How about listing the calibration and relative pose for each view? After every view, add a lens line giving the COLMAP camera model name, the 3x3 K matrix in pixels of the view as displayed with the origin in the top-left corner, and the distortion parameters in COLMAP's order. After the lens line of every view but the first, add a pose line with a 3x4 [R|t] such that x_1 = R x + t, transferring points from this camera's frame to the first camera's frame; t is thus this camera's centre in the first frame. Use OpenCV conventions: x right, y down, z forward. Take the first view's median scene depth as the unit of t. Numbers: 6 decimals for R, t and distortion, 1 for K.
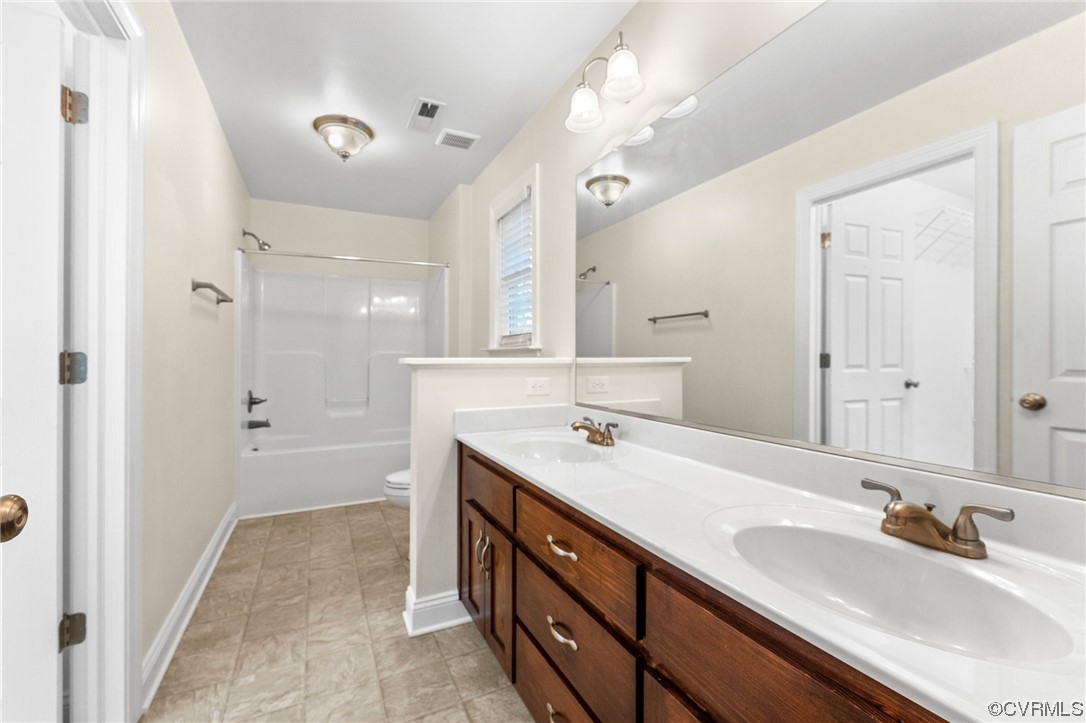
lens RADIAL K [[460.2, 0, 543.0], [0, 460.2, 361.5], [0, 0, 1]] dist [-0.000987, -0.000201]
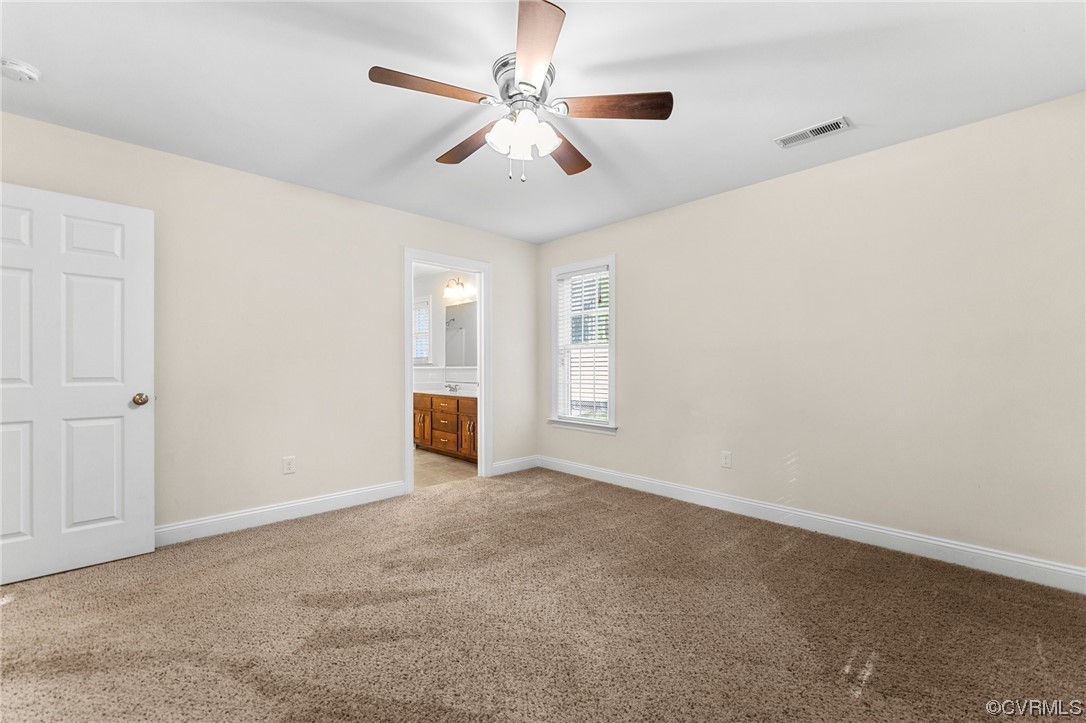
lens RADIAL K [[460.2, 0, 543.0], [0, 460.2, 361.5], [0, 0, 1]] dist [-0.000987, -0.000201]
pose [[0.956928, 0.001816, 0.290321, -0.227530], [0.002670, 0.999883, -0.015054, 0.006263], [-0.290314, 0.015181, 0.956811, -2.446440]]
